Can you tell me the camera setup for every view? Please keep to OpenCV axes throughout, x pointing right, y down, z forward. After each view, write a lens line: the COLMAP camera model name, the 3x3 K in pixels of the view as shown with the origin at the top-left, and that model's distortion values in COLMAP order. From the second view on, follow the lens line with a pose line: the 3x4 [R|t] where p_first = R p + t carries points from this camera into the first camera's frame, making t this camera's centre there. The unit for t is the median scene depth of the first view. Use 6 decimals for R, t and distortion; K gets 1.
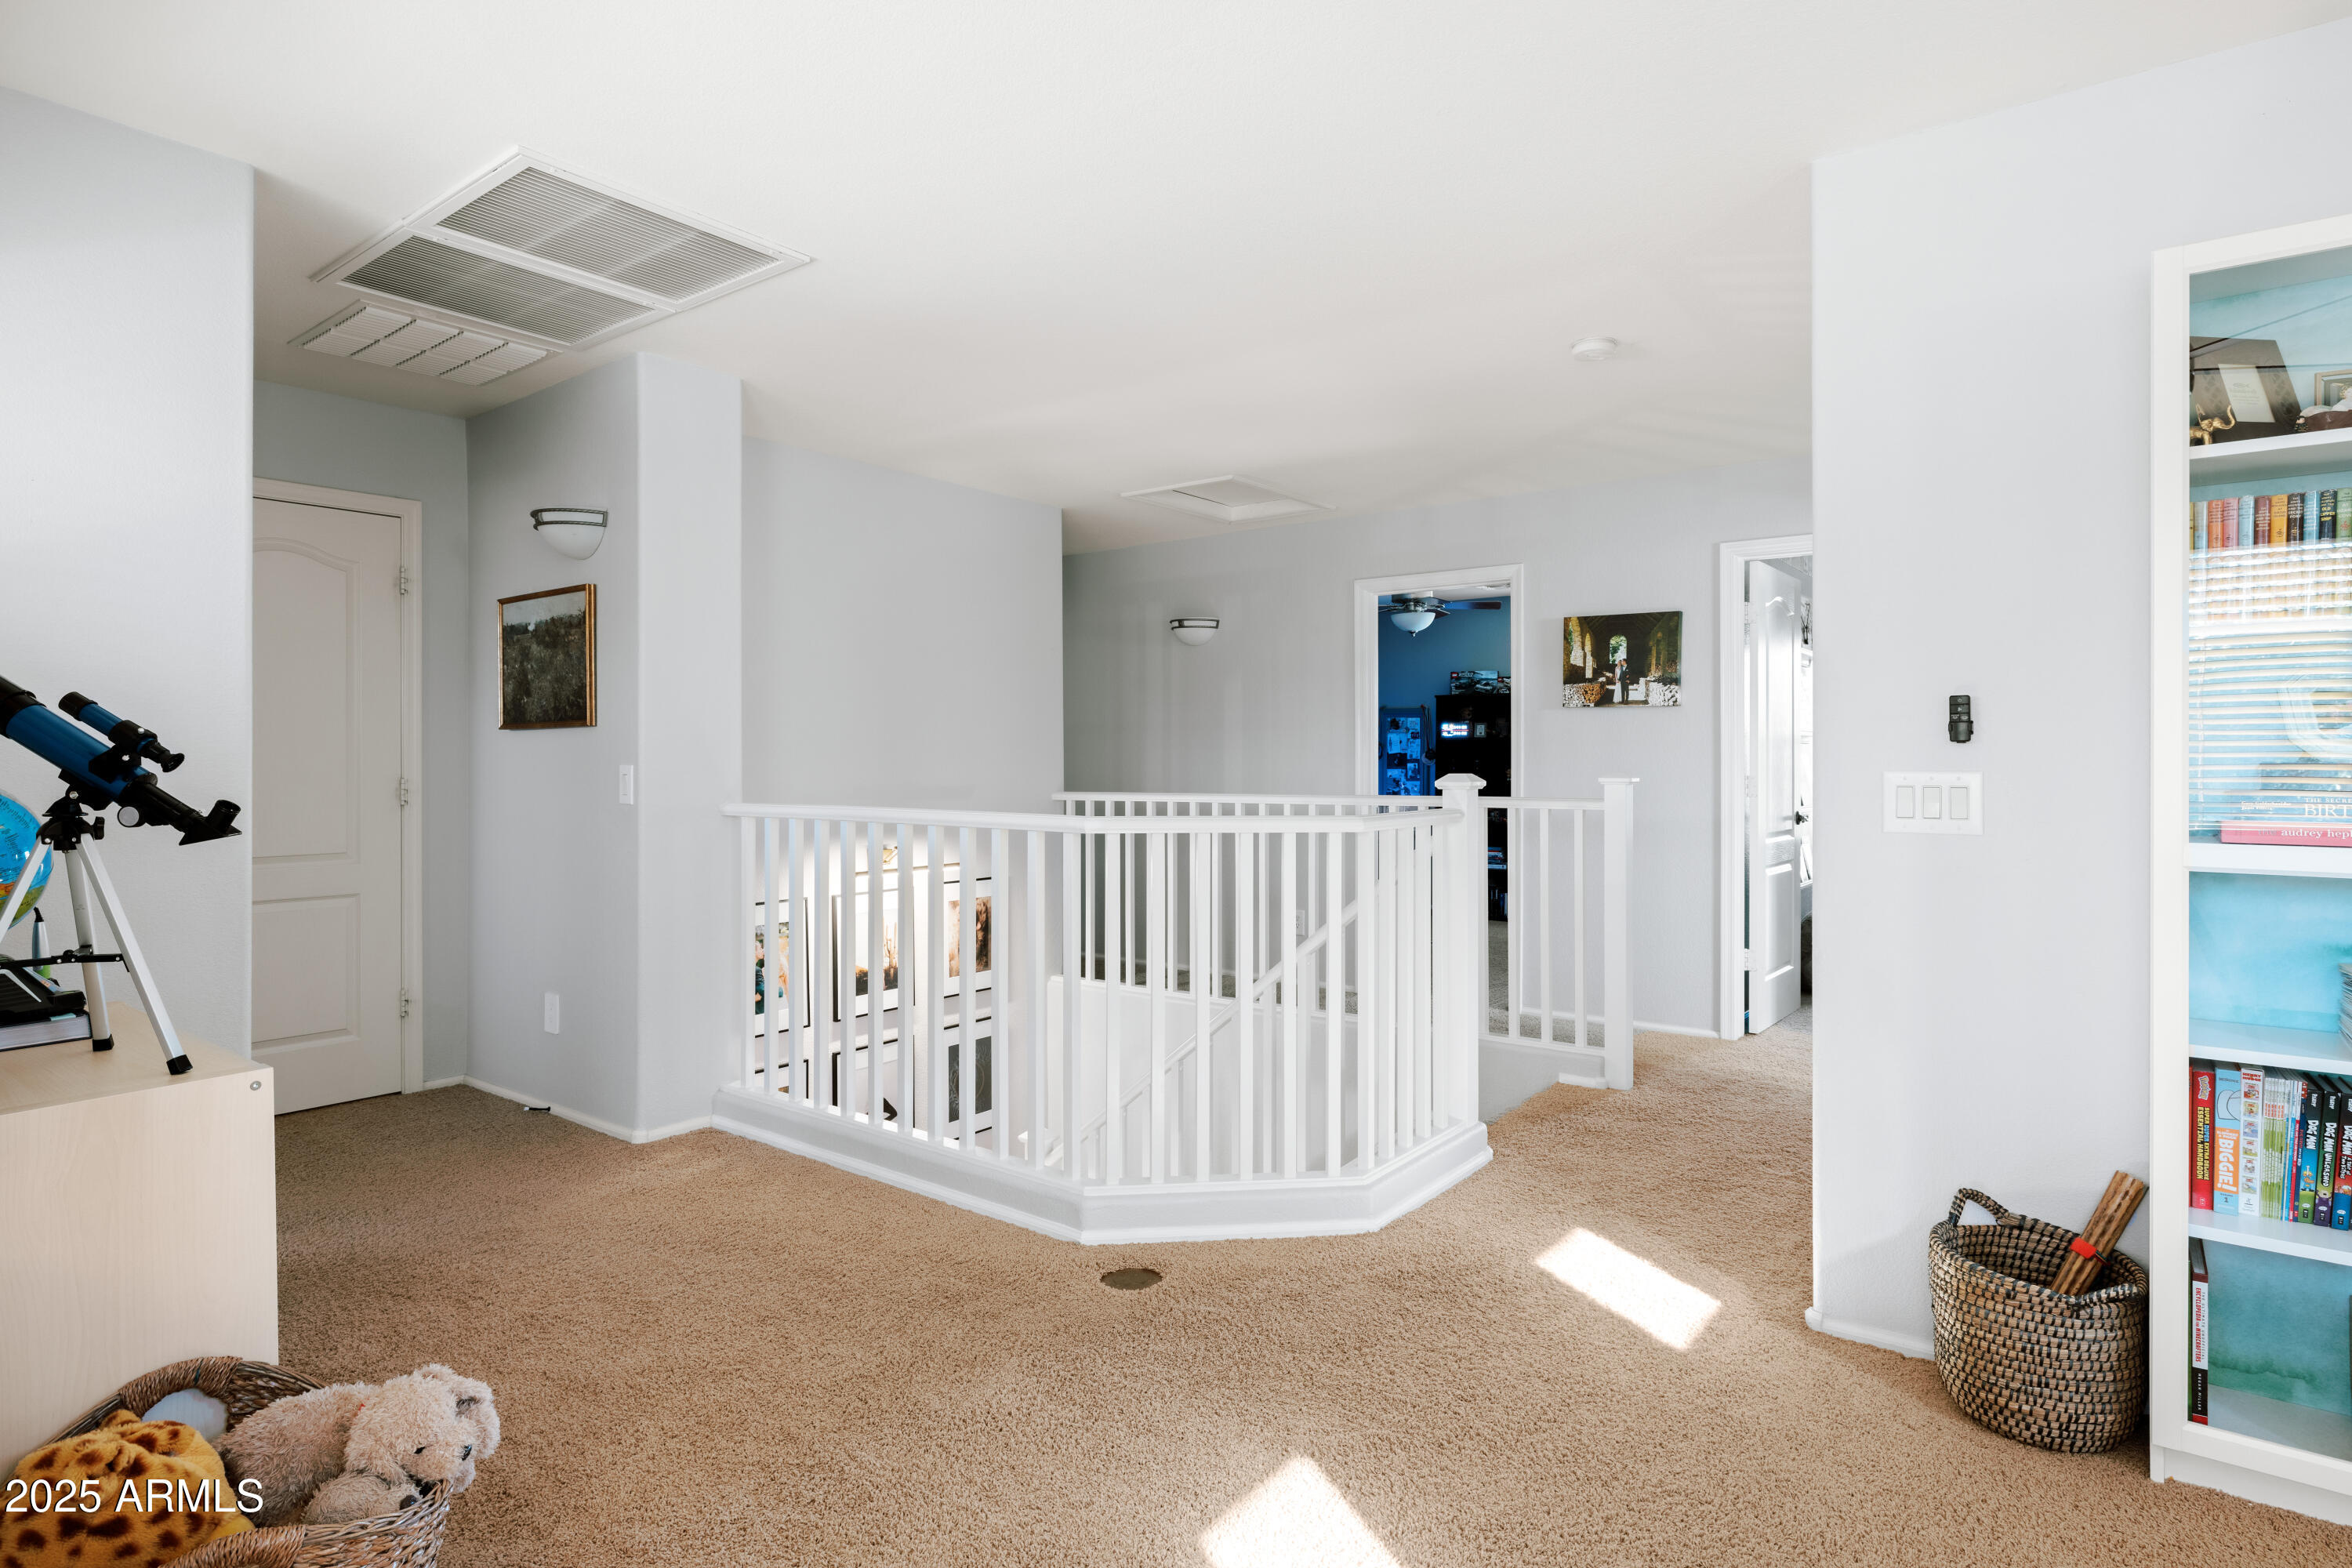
lens RADIAL K [[1243.6, 0, 1171.4], [0, 1243.6, 773.4], [0, 0, 1]] dist [-0.013304, -0.000136]
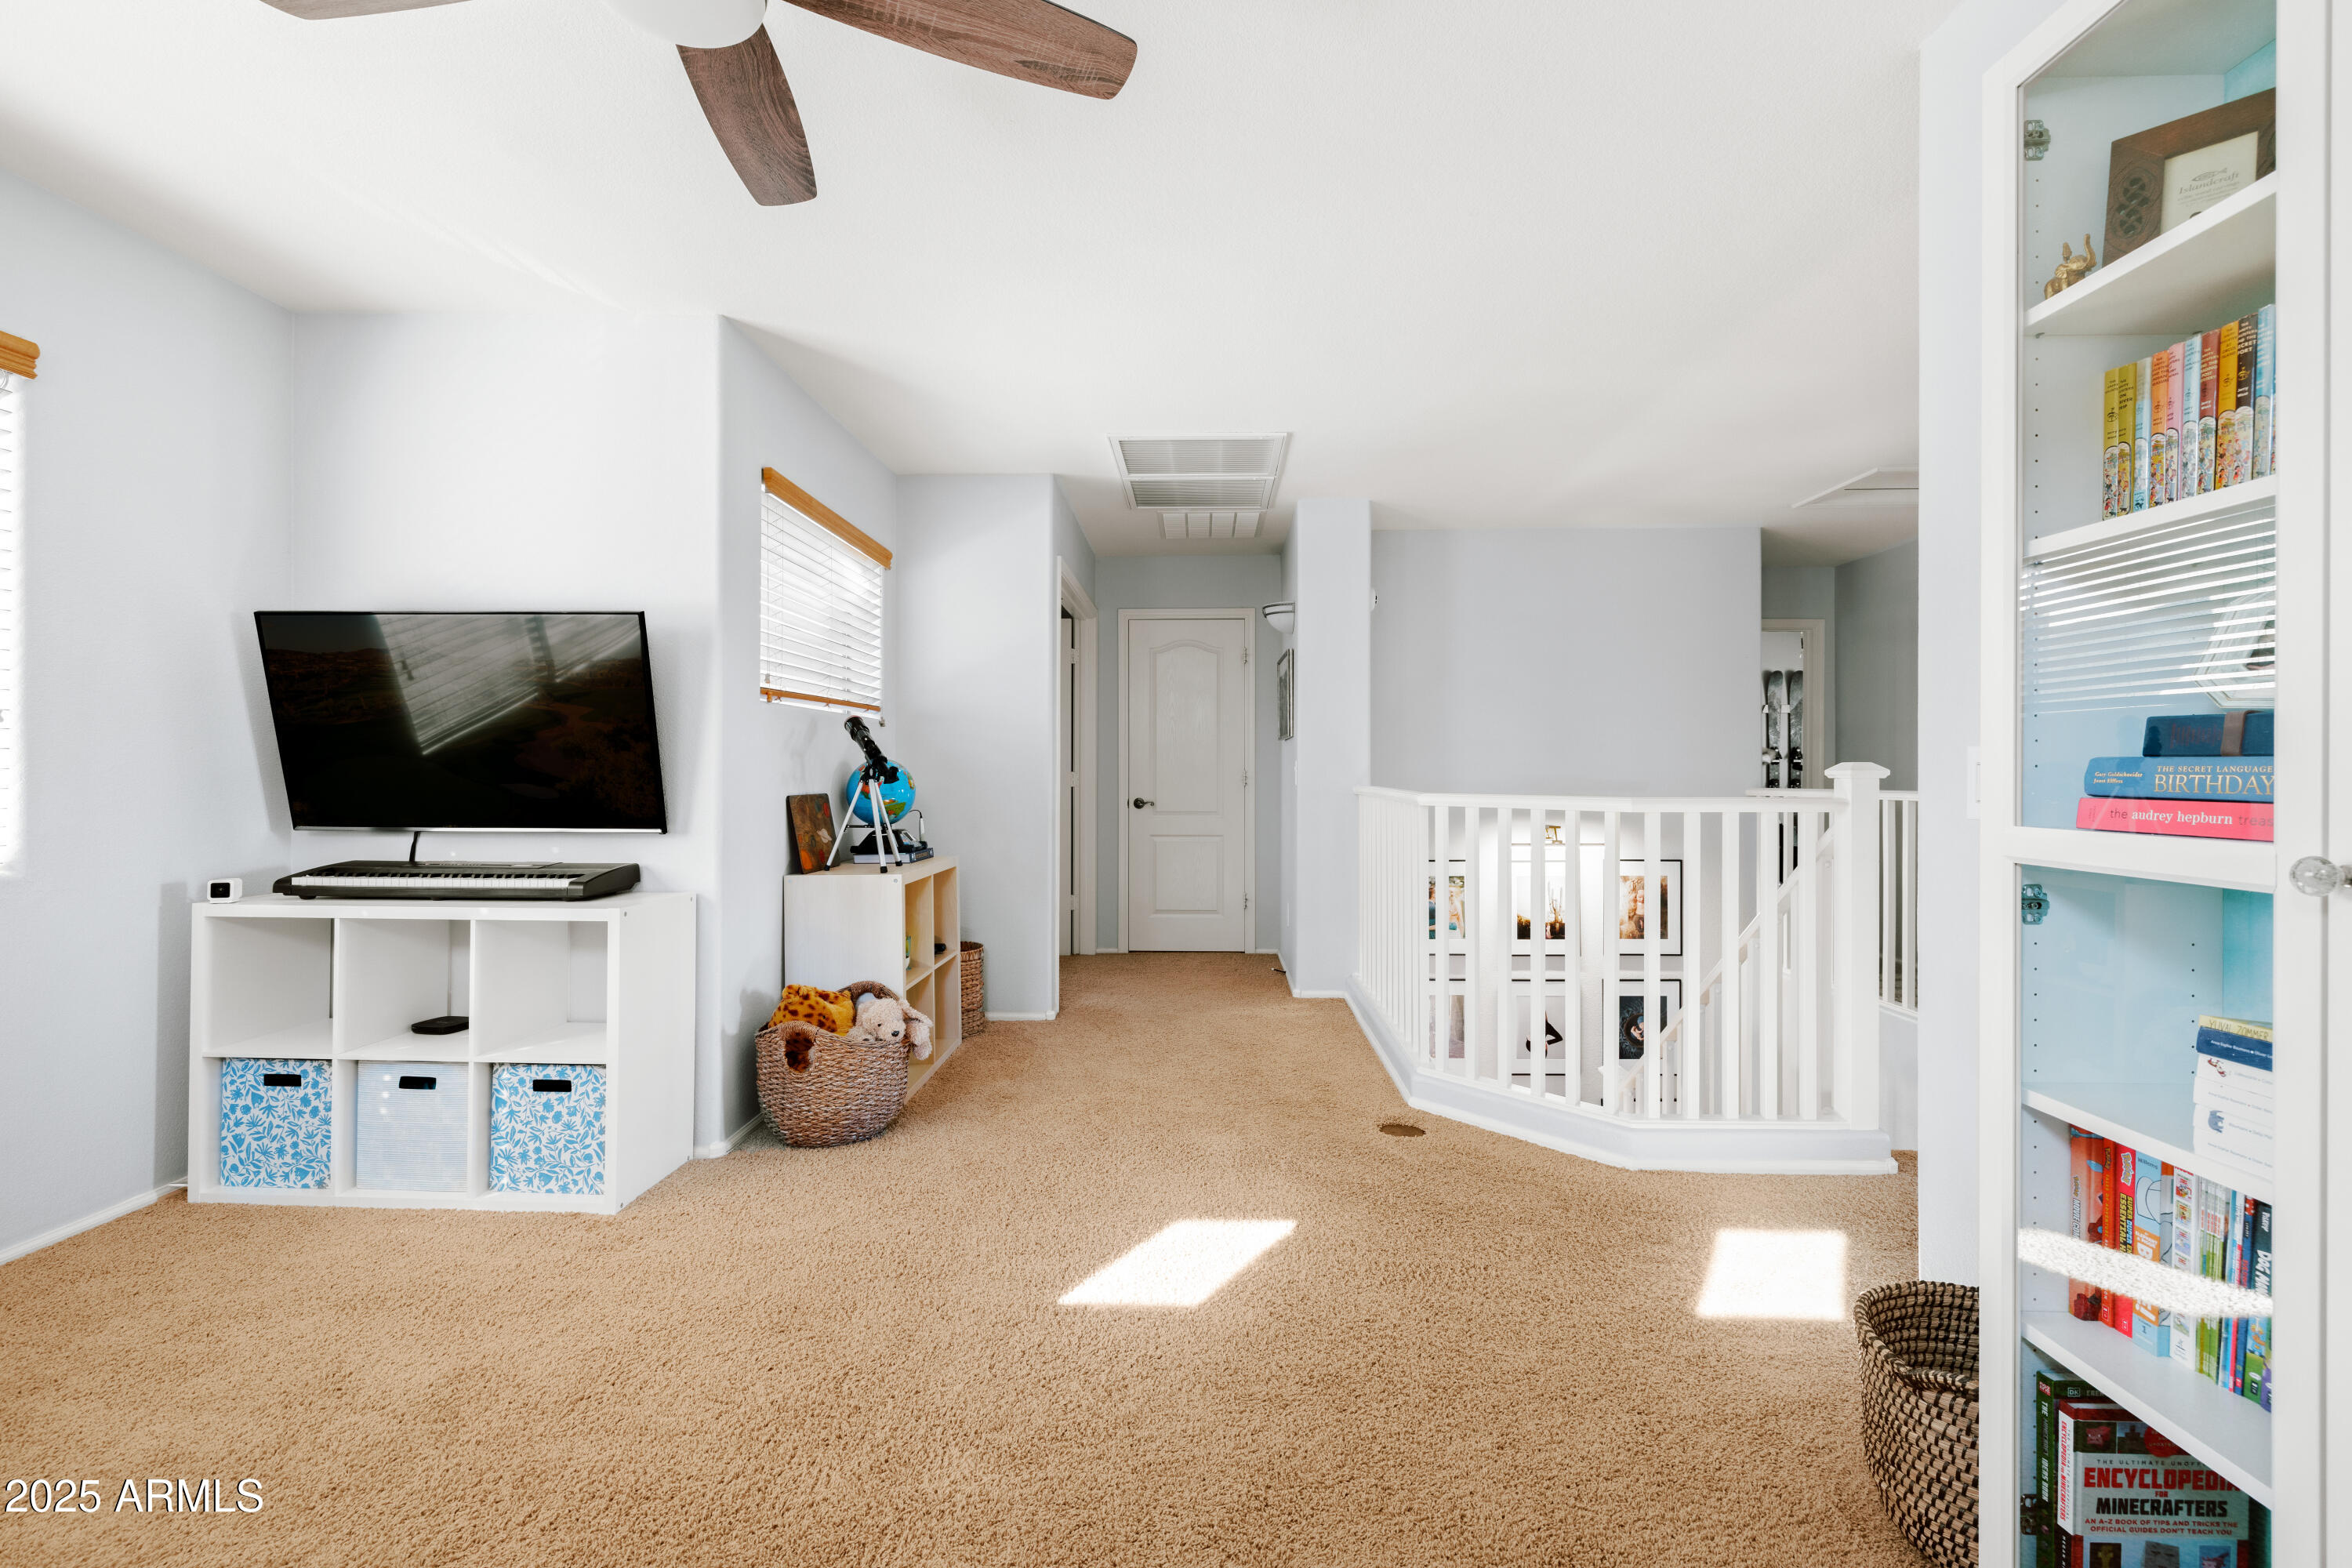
lens RADIAL K [[1006.6, 0, 1176.2], [0, 1006.6, 773.3], [0, 0, 1]] dist [-0.016741, -0.000028]
pose [[0.594768, 0.005659, -0.803877, 0.543540], [-0.013584, 0.999903, -0.003011, 0.017218], [0.803783, 0.012711, 0.594787, 0.109500]]
